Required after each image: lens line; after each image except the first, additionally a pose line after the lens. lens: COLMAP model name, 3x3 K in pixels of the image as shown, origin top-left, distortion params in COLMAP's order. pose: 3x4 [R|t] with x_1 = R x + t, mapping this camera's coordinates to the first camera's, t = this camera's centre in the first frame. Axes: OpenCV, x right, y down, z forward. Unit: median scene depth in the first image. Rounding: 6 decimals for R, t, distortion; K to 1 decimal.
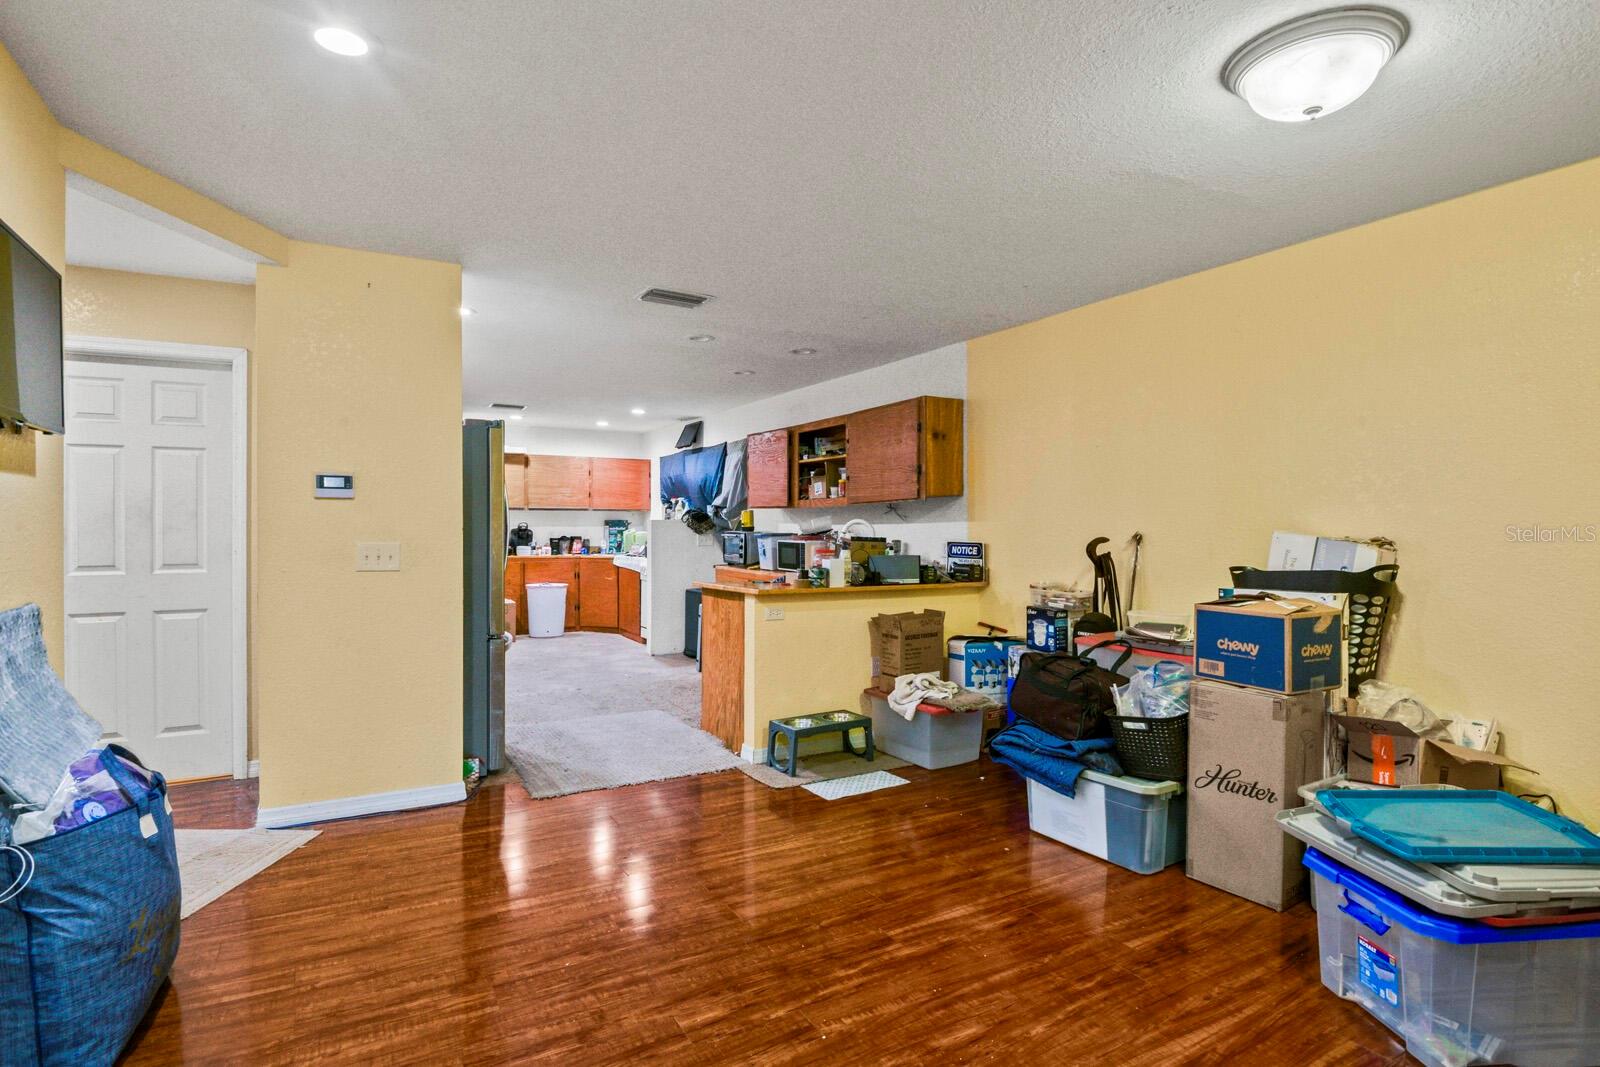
lens RADIAL K [[845.9, 0, 799.6], [0, 845.9, 530.9], [0, 0, 1]] dist [-0.000996, -0.000009]
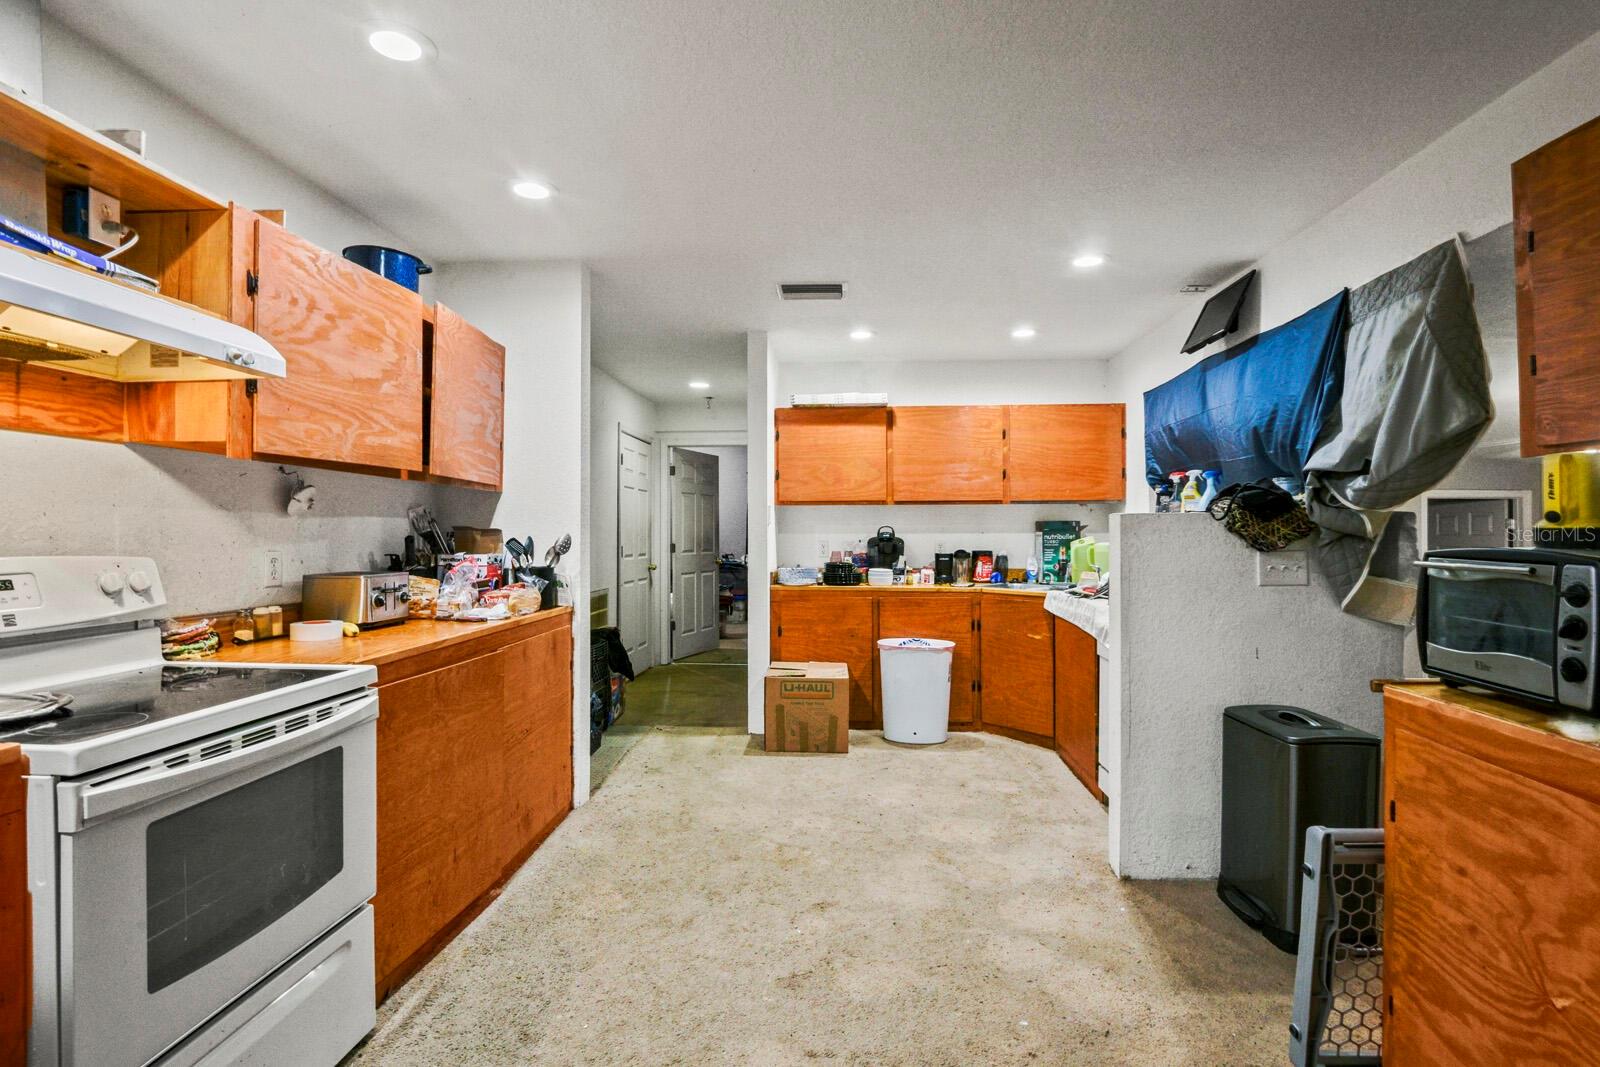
lens RADIAL K [[746.4, 0, 800.6], [0, 746.4, 532.2], [0, 0, 1]] dist [-0.015405, -0.000978]
pose [[0.825409, -0.003928, -0.564522, -0.089584], [-0.001087, 0.999963, -0.008547, -0.001697], [0.564535, 0.007669, 0.825374, 0.549474]]
